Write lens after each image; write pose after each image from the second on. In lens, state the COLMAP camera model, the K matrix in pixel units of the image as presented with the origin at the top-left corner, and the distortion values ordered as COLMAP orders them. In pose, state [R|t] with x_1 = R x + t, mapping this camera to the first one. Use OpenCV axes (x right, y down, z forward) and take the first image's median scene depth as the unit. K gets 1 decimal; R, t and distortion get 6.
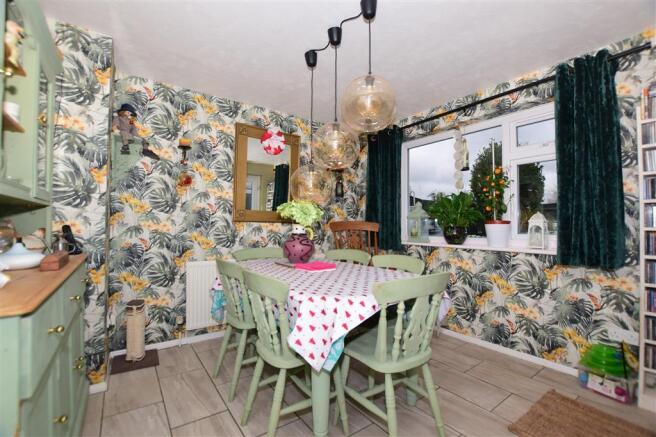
lens RADIAL K [[290.9, 0, 328.9], [0, 290.9, 219.5], [0, 0, 1]] dist [-0.005001, -0.000342]
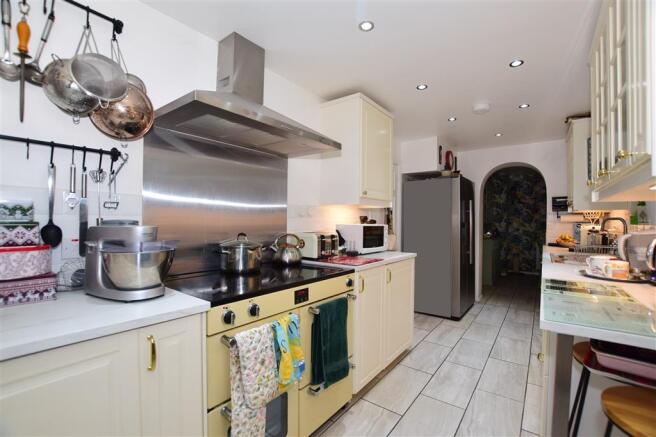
lens RADIAL K [[290.9, 0, 328.7], [0, 290.9, 218.7], [0, 0, 1]] dist [-0.005001, -0.000342]
pose [[0.302292, -0.004388, -0.953205, 1.523028], [0.012518, 0.999921, -0.000634, -0.095514], [0.953133, -0.011741, 0.302323, -1.658251]]
